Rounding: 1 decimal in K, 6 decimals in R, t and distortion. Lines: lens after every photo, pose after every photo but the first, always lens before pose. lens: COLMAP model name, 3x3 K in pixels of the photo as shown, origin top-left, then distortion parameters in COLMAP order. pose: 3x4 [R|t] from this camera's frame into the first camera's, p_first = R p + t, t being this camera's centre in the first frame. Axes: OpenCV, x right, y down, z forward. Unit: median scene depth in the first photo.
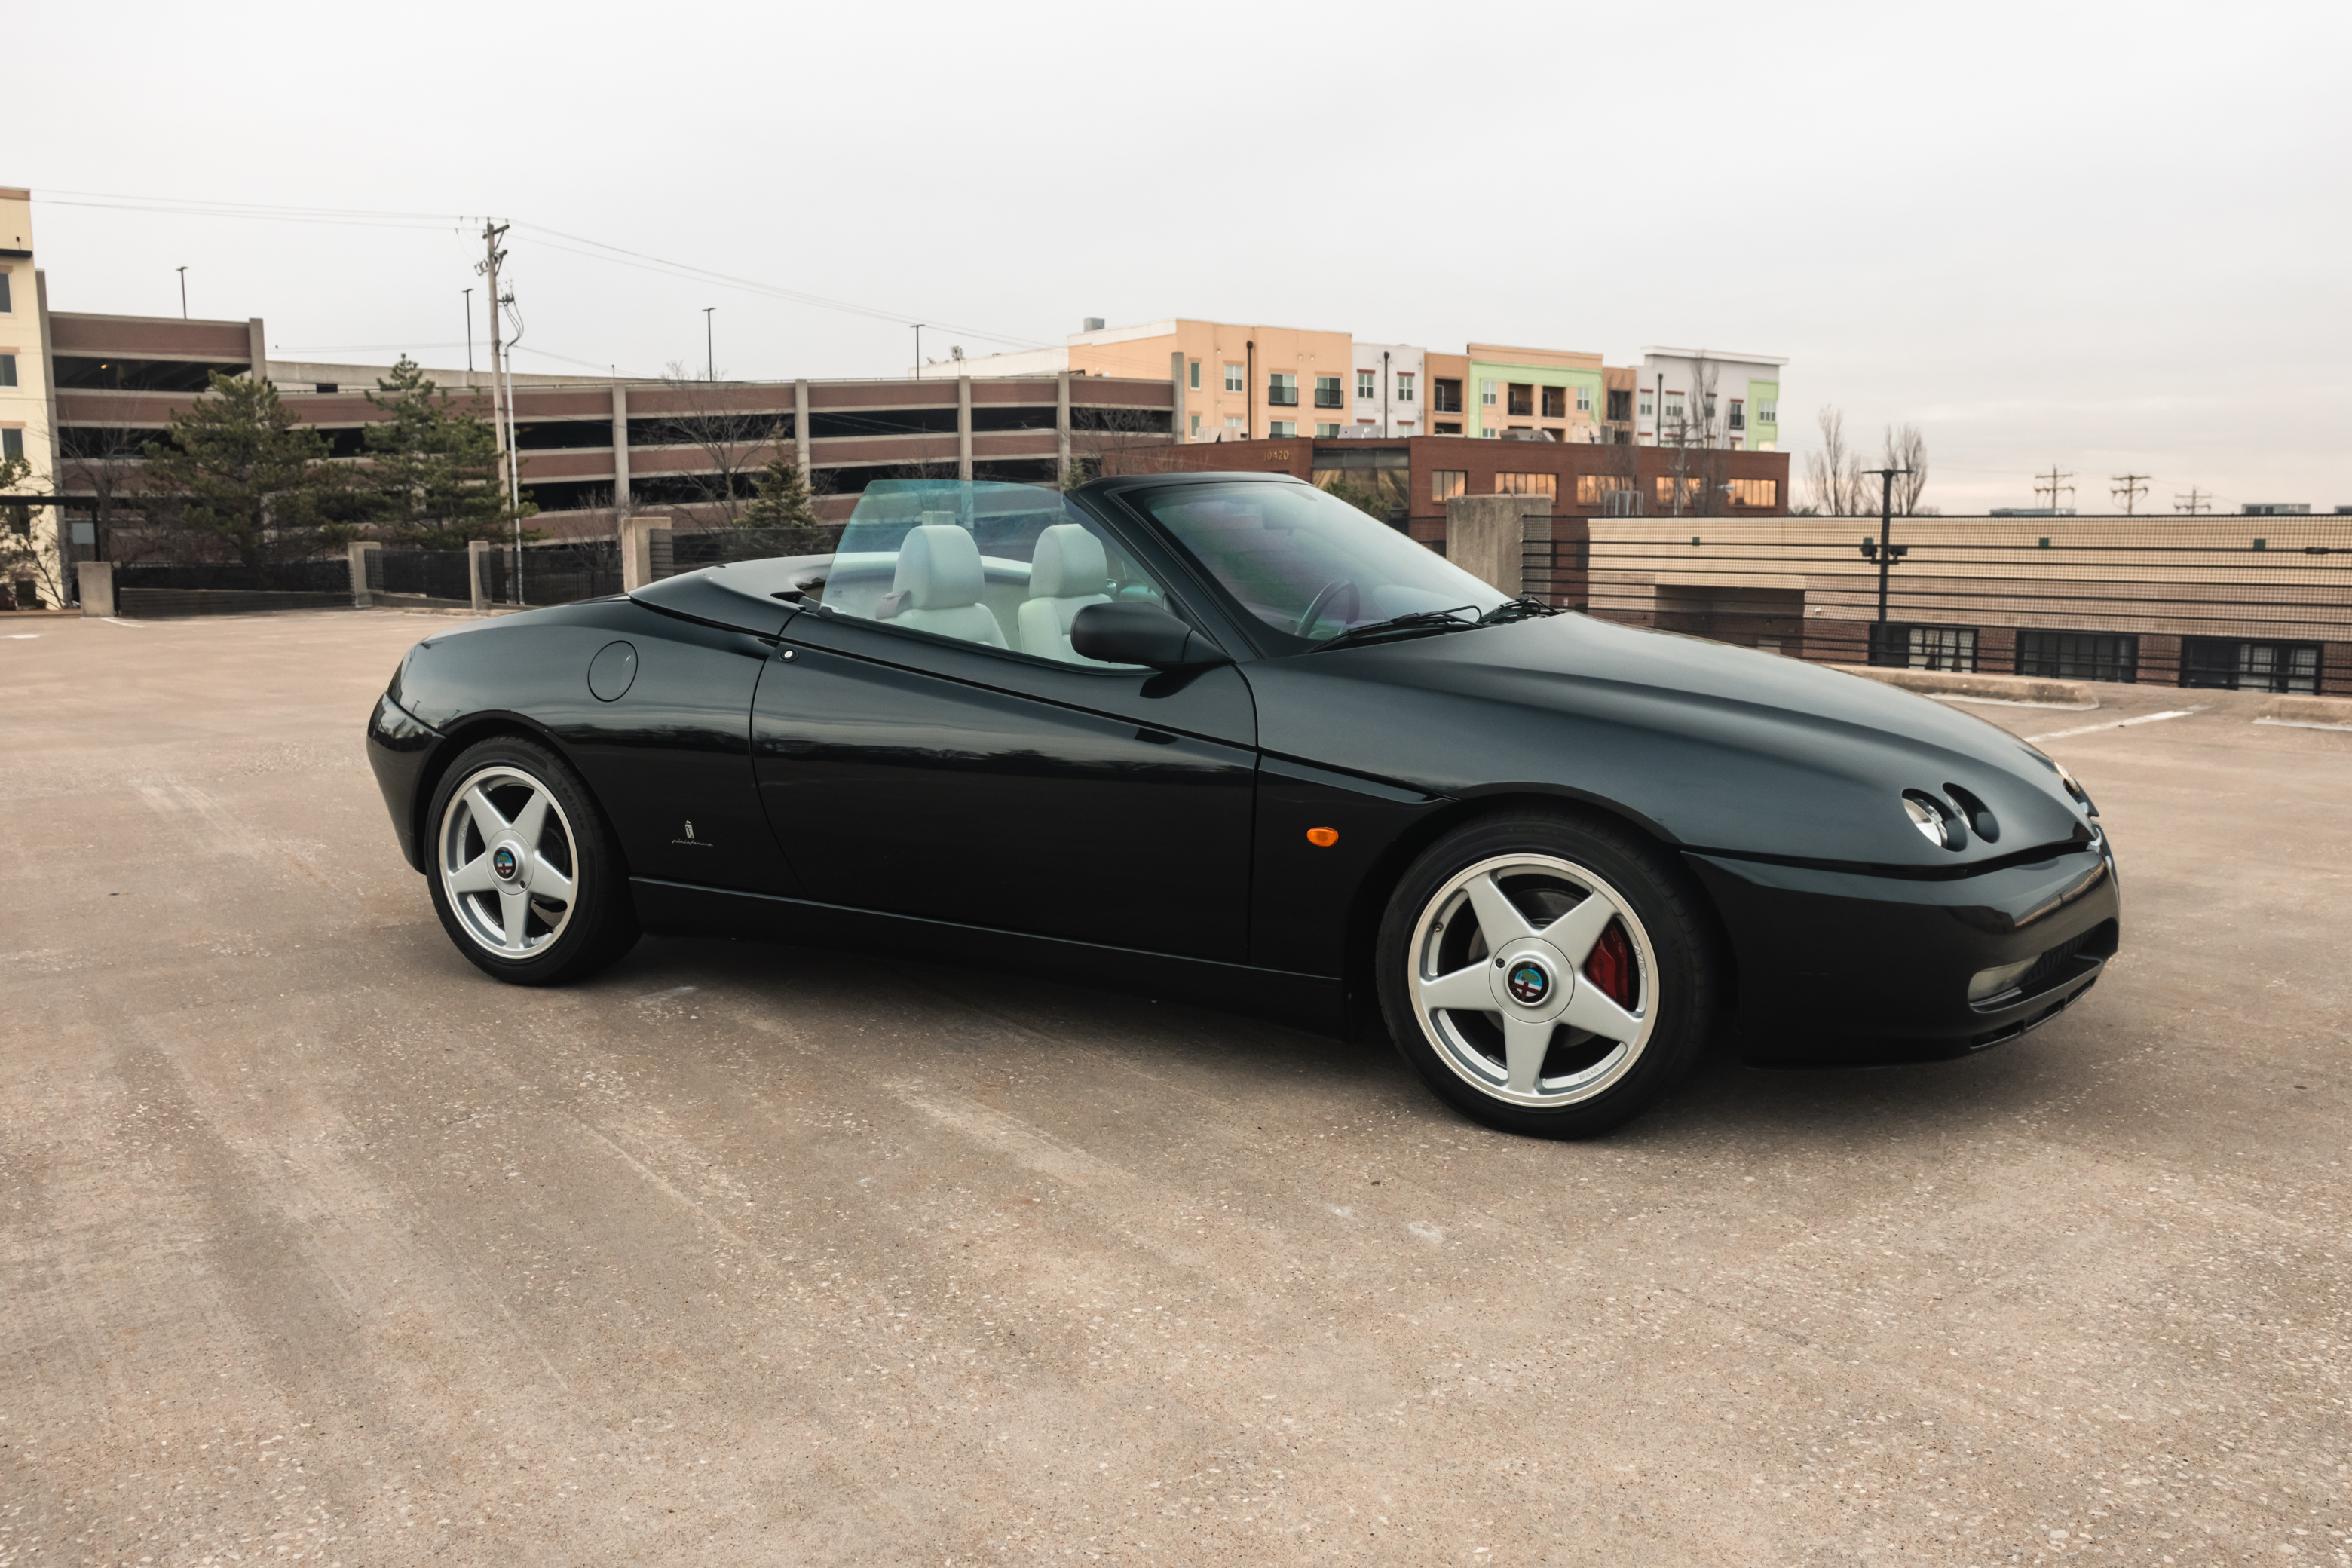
lens RADIAL K [[1849.0, 0, 1171.3], [0, 1849.0, 782.8], [0, 0, 1]] dist [-0.092338, 0.080173]
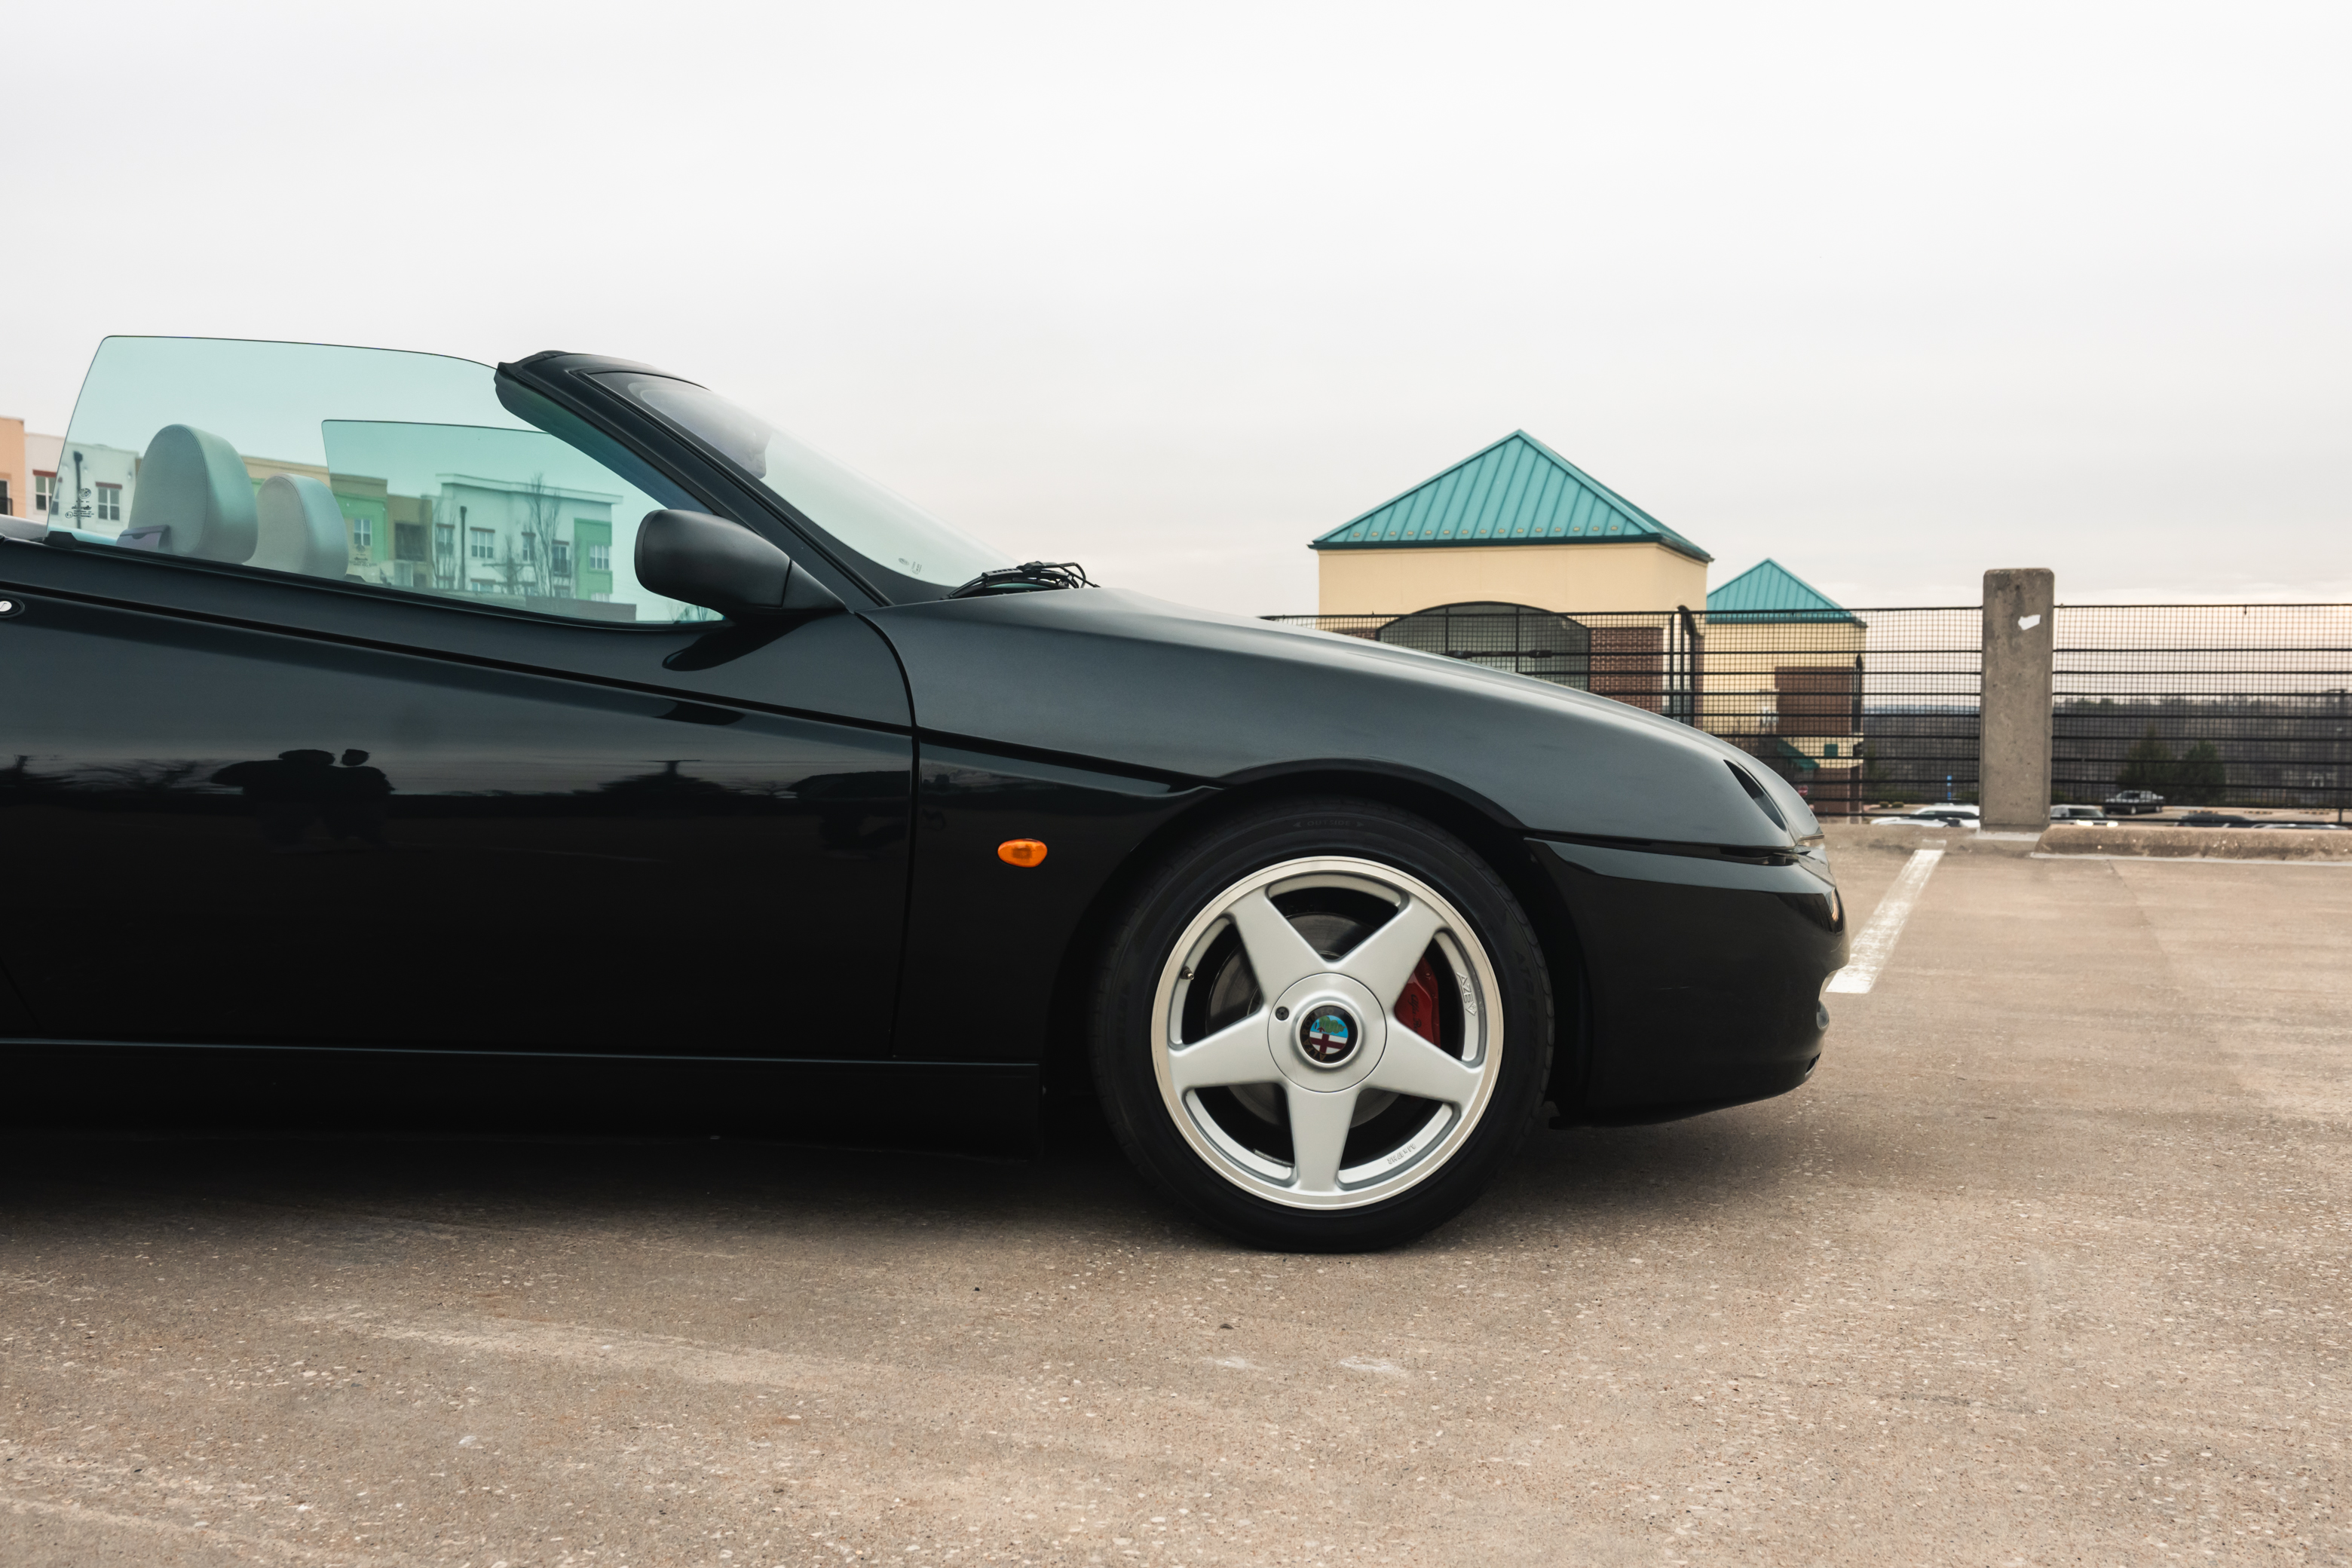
lens RADIAL K [[2343.3, 0, 1171.0], [0, 2343.3, 784.9], [0, 0, 1]] dist [-0.026169, 0.105782]
pose [[0.851725, -0.008230, 0.523925, -0.255186], [0.061250, 0.994586, -0.083948, 0.062678], [-0.520398, 0.103591, 0.847617, 0.177024]]
